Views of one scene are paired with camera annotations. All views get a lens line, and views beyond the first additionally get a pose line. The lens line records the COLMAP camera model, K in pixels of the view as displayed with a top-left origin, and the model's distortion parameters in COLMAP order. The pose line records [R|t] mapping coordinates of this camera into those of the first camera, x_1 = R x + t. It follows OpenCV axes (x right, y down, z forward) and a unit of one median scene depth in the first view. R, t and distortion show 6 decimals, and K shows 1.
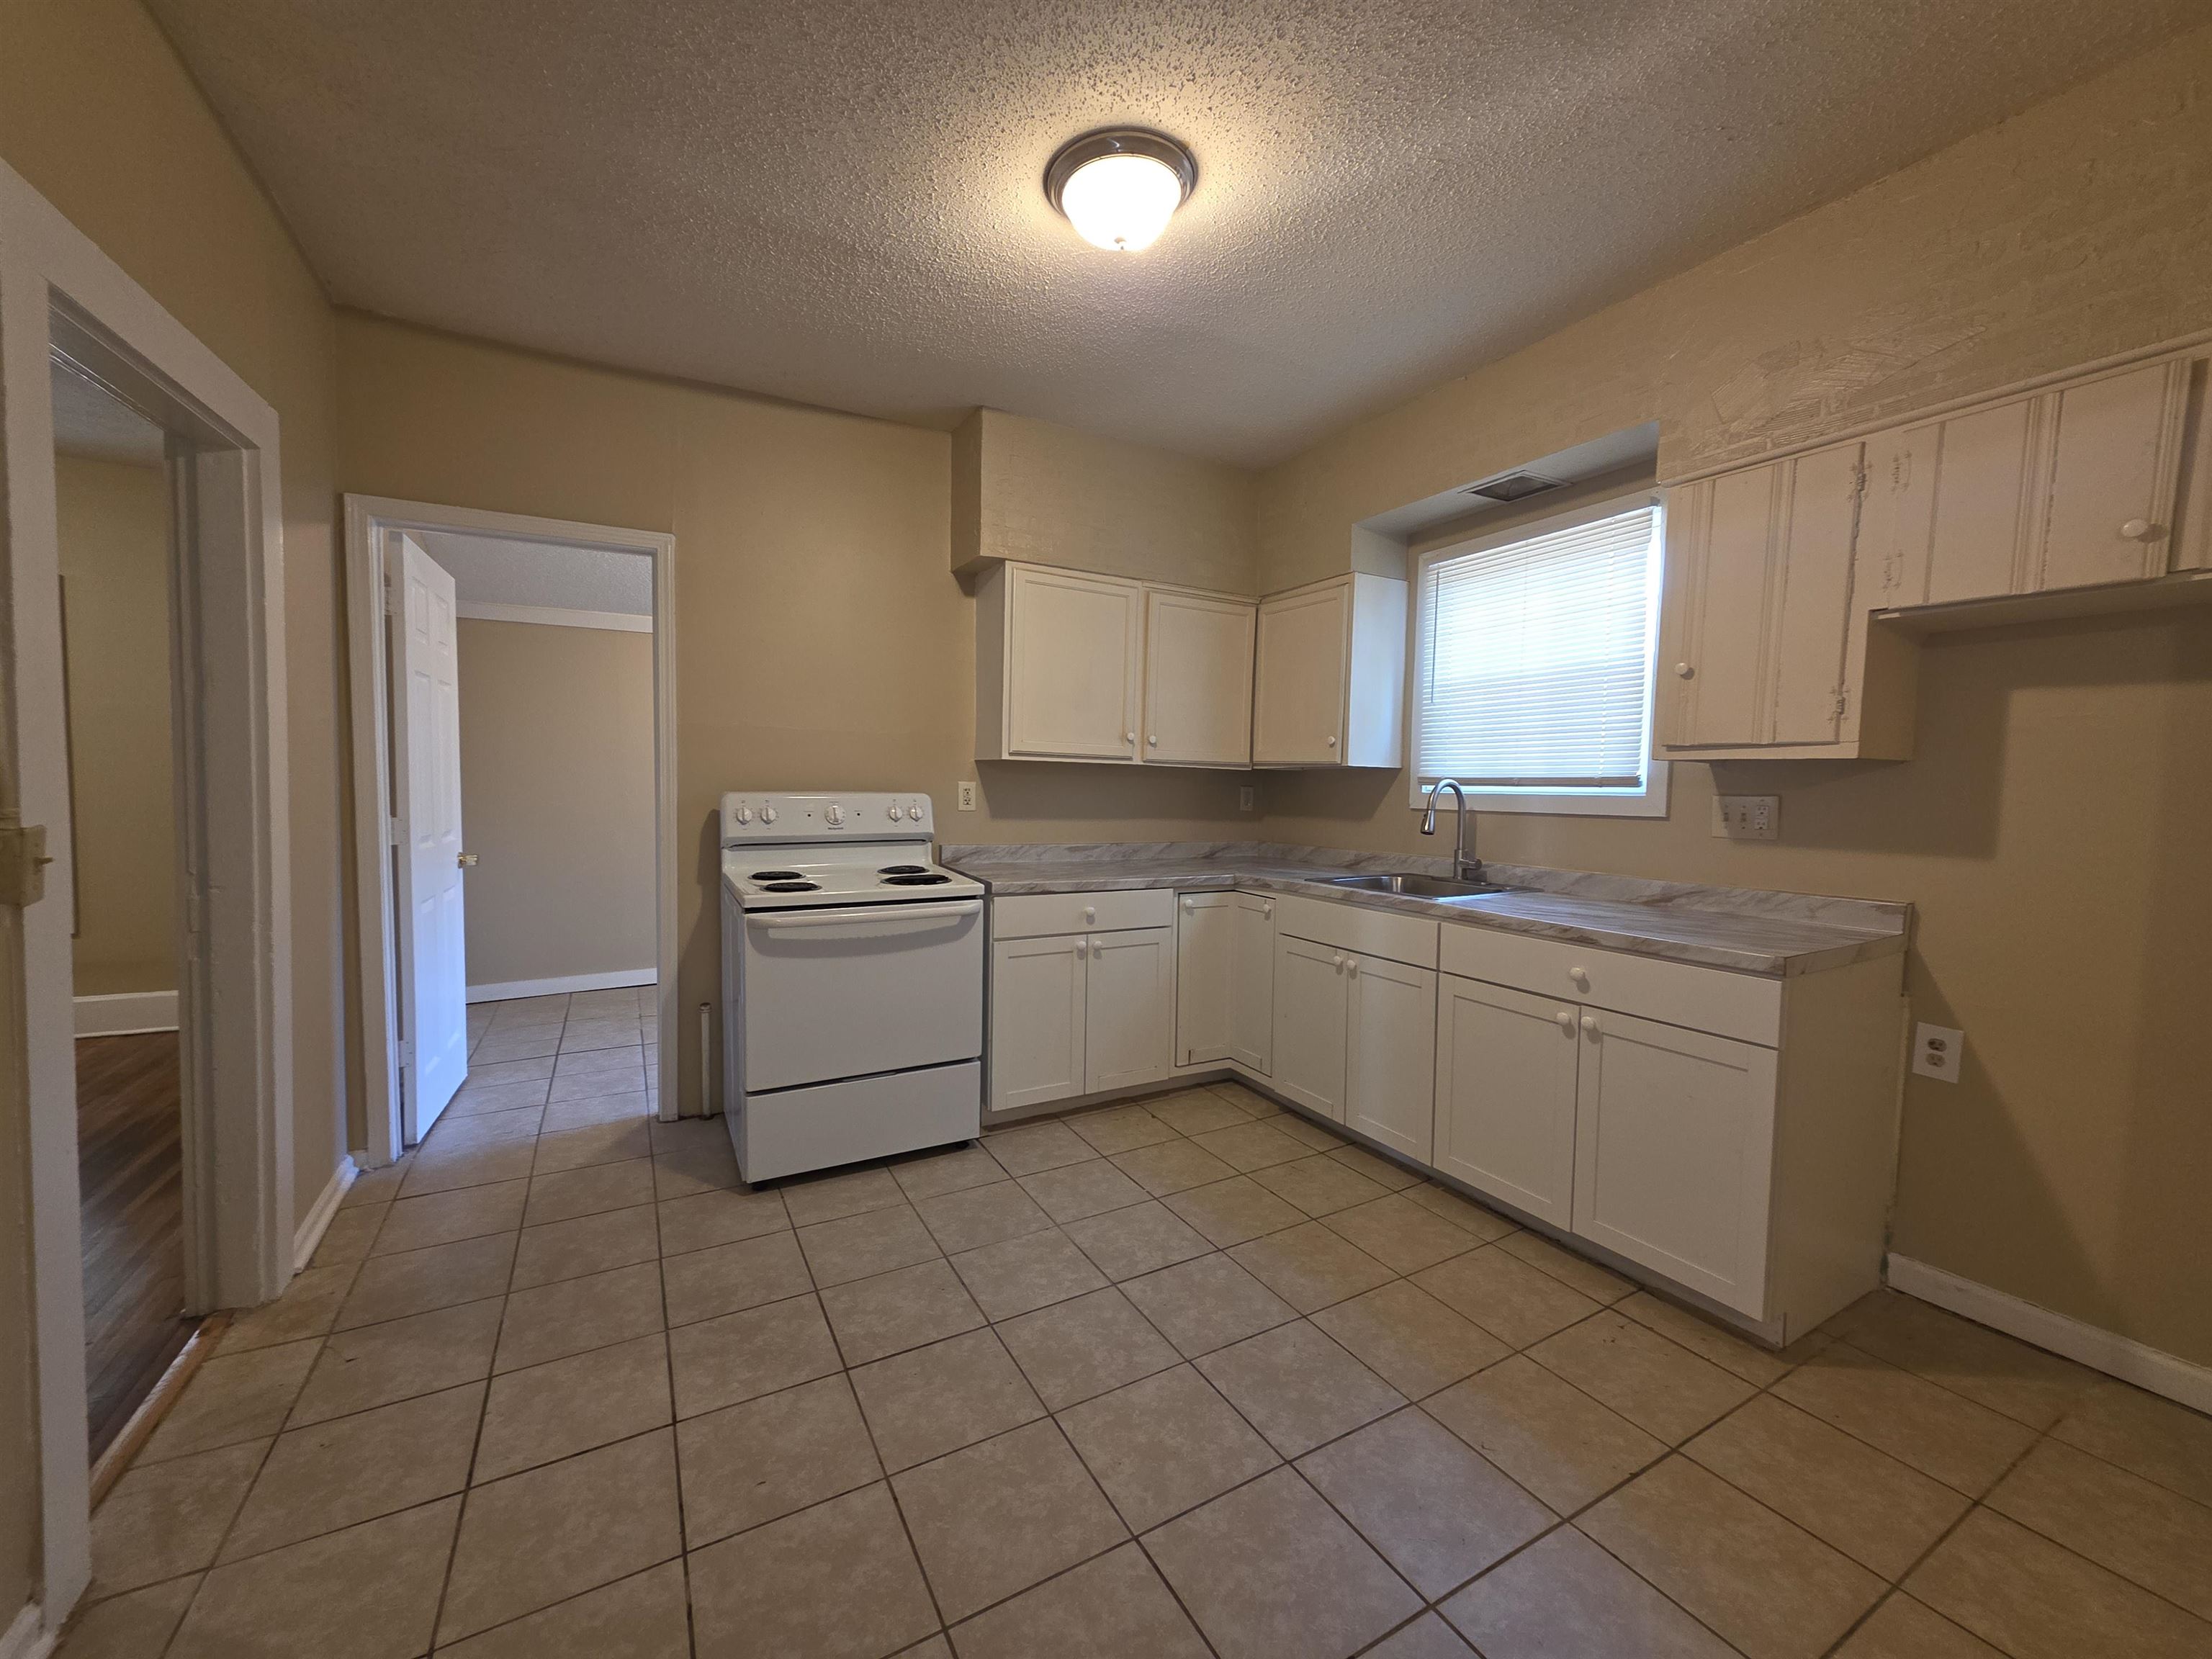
lens RADIAL K [[877.2, 0, 1107.6], [0, 877.2, 833.3], [0, 0, 1]] dist [0.001054, 0.001186]
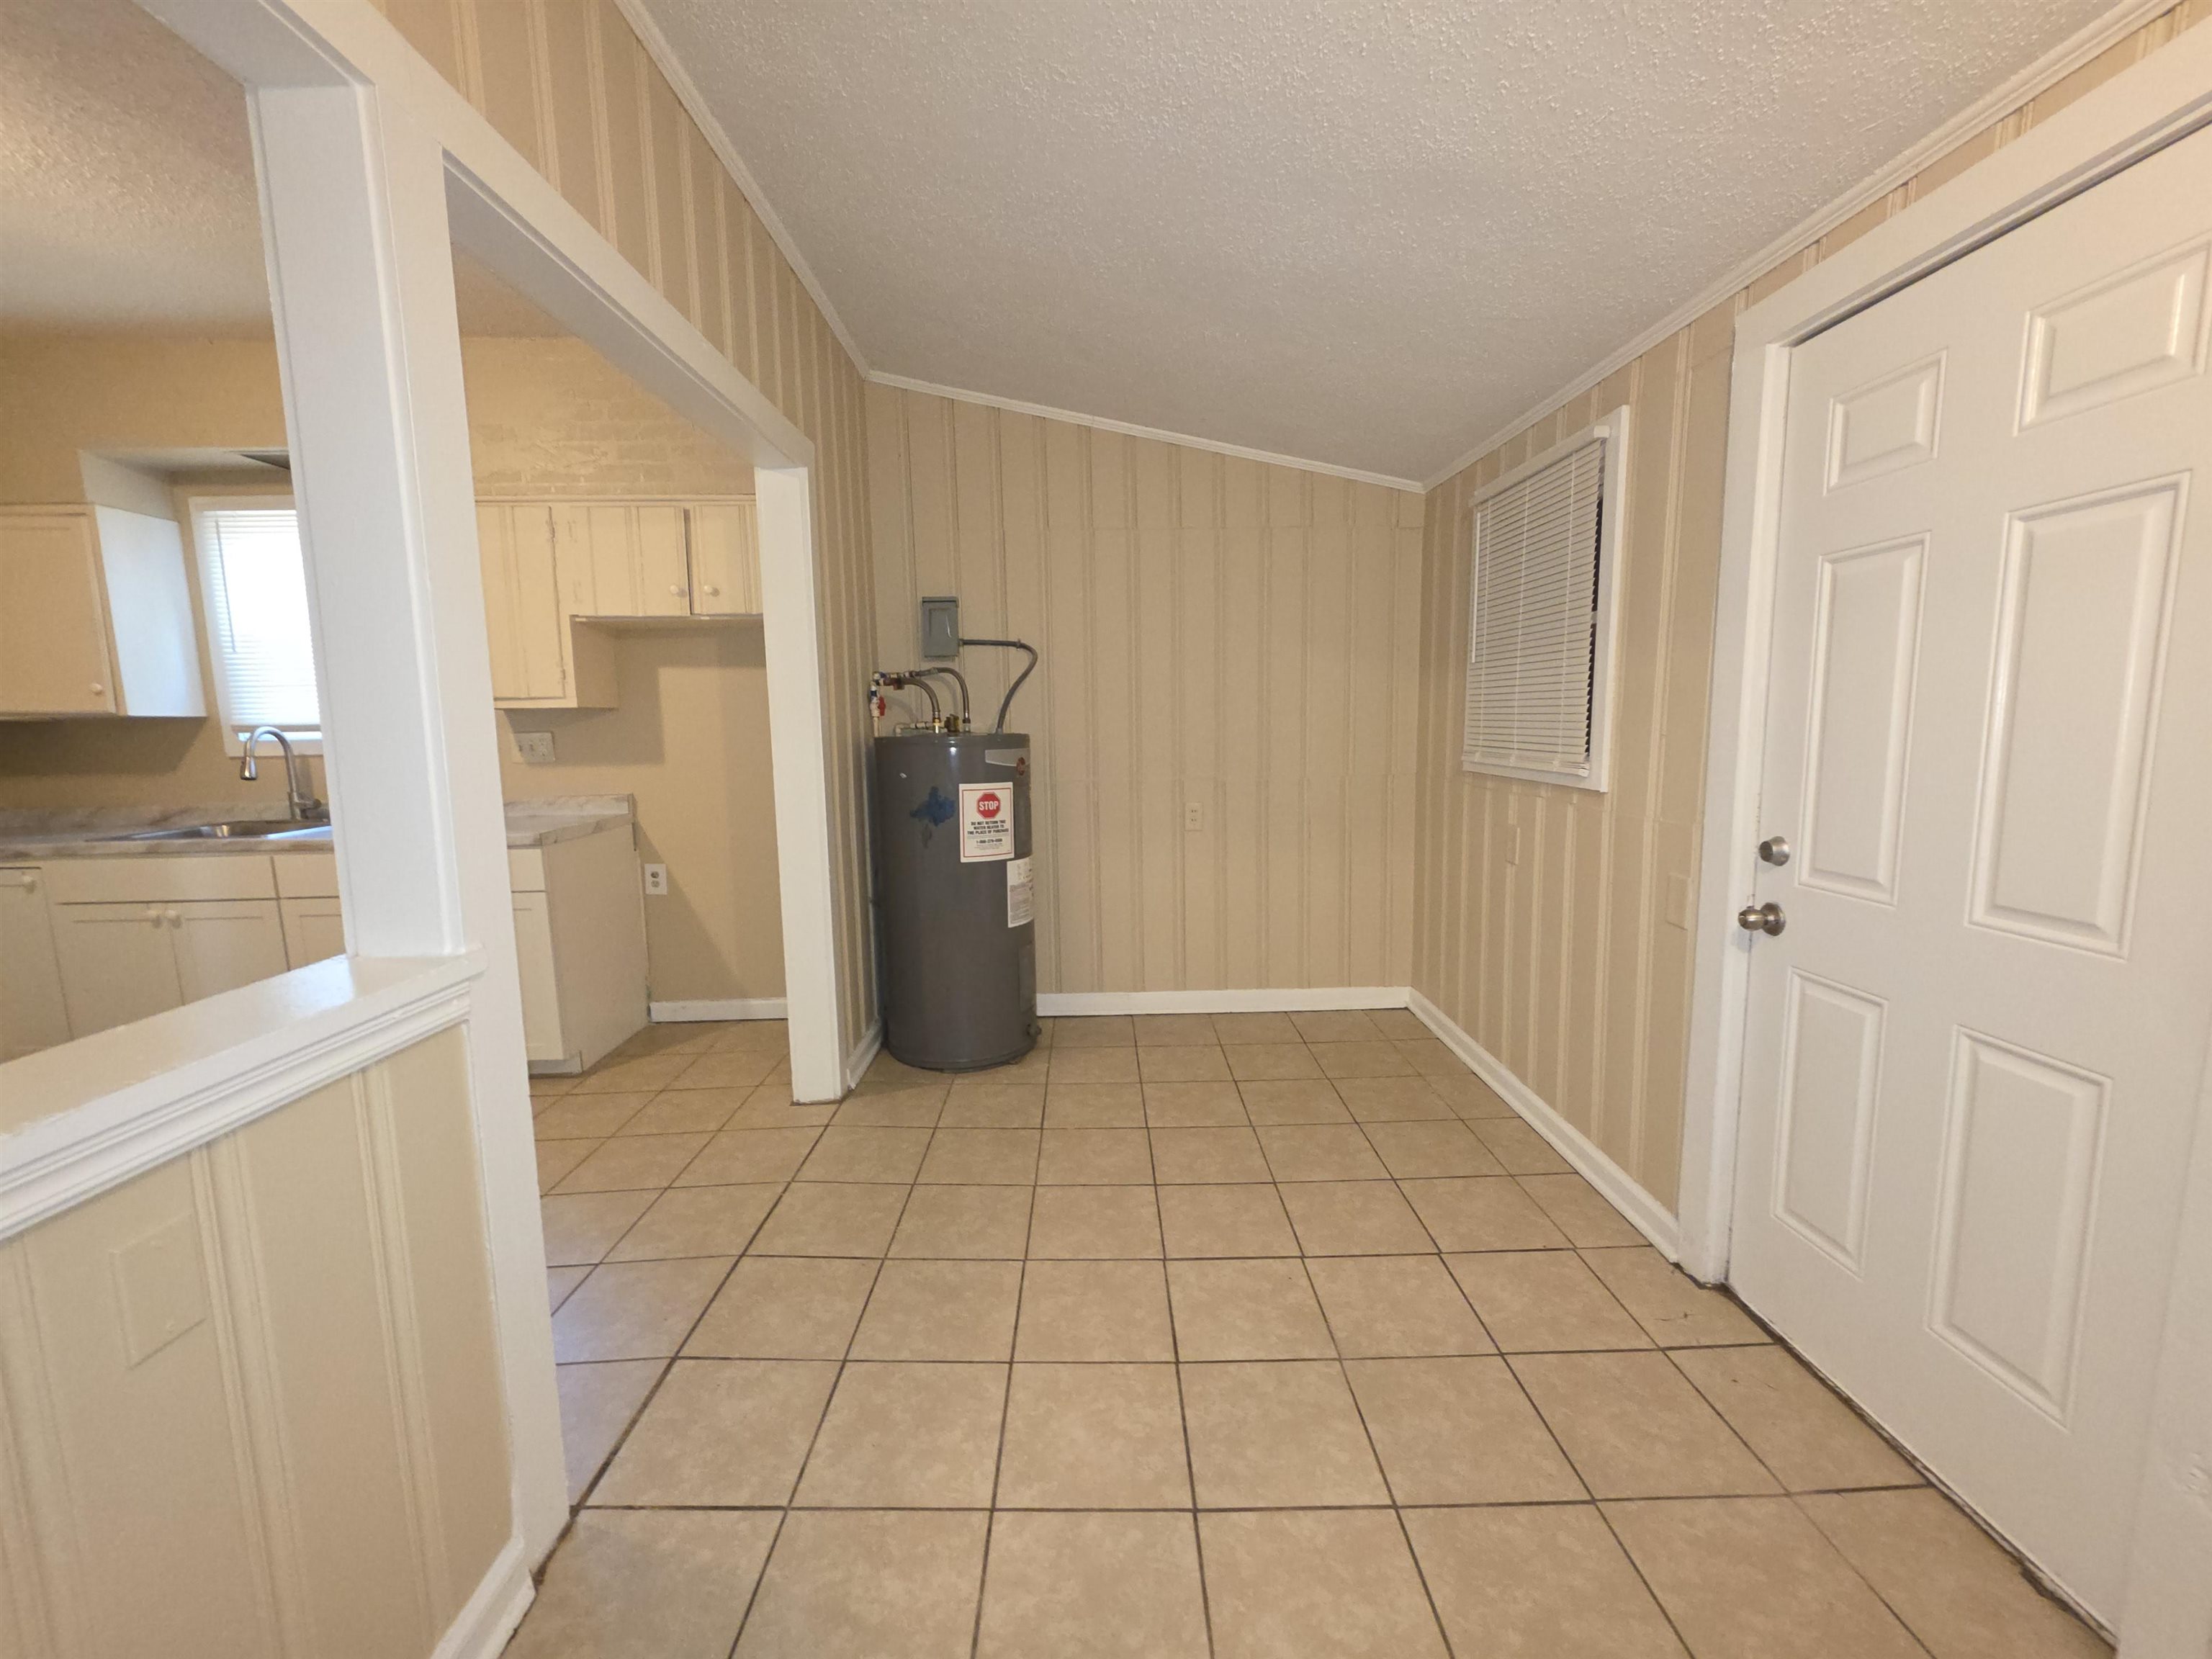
lens RADIAL K [[877.2, 0, 1113.1], [0, 877.2, 834.5], [0, 0, 1]] dist [0.001054, 0.001186]
pose [[0.460088, -0.139689, 0.876816, -0.116002], [0.075749, 0.990121, 0.117993, 0.024479], [-0.884636, 0.012131, 0.466125, -0.507191]]
